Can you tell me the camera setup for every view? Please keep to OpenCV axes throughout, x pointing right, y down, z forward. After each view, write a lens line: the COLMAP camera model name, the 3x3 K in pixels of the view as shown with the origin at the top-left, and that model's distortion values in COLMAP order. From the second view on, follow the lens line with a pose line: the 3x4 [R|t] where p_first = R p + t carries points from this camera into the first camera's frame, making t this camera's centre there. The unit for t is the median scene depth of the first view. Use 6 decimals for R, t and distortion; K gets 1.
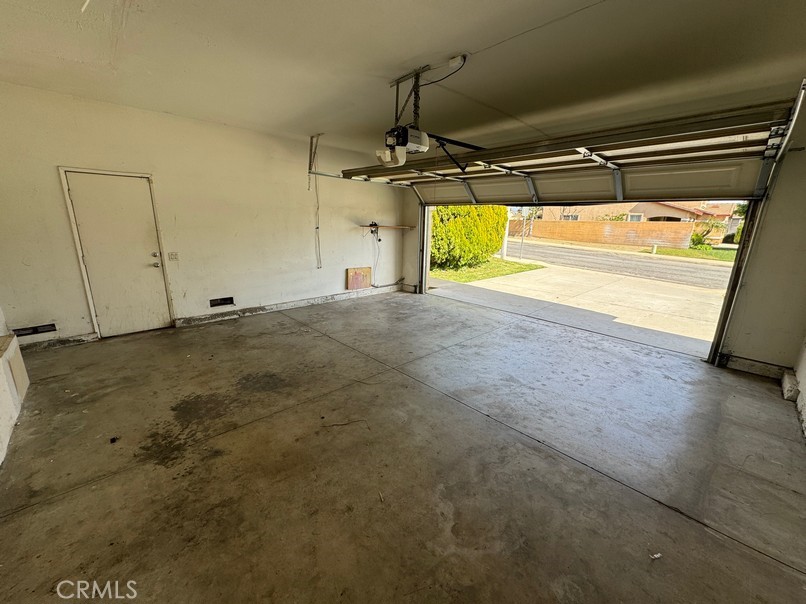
lens RADIAL K [[321.6, 0, 401.4], [0, 321.6, 302.0], [0, 0, 1]] dist [-0.001068, -0.000469]
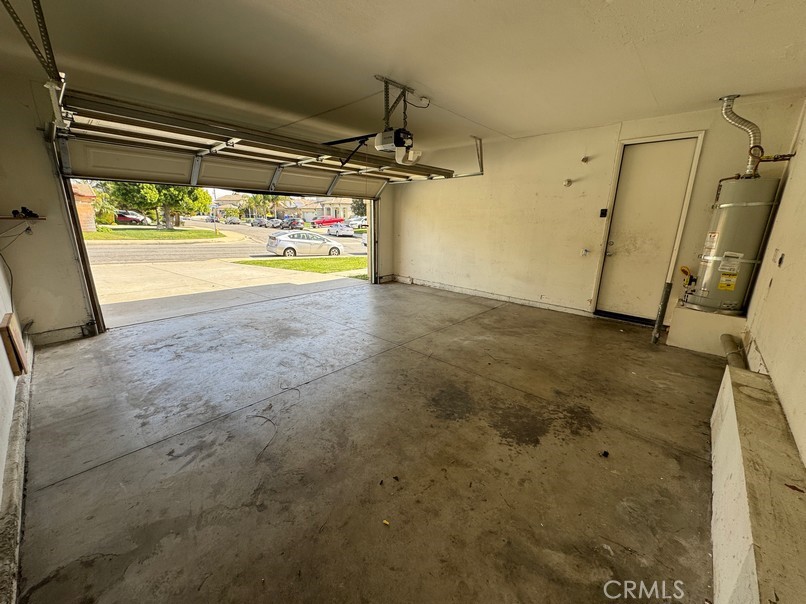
lens RADIAL K [[321.6, 0, 401.8], [0, 321.6, 303.3], [0, 0, 1]] dist [-0.001068, -0.000469]
pose [[-0.061400, -0.282991, 0.957155, -1.249265], [0.222290, 0.931003, 0.289518, -0.299607], [-0.973045, 0.230543, 0.005743, 1.123788]]
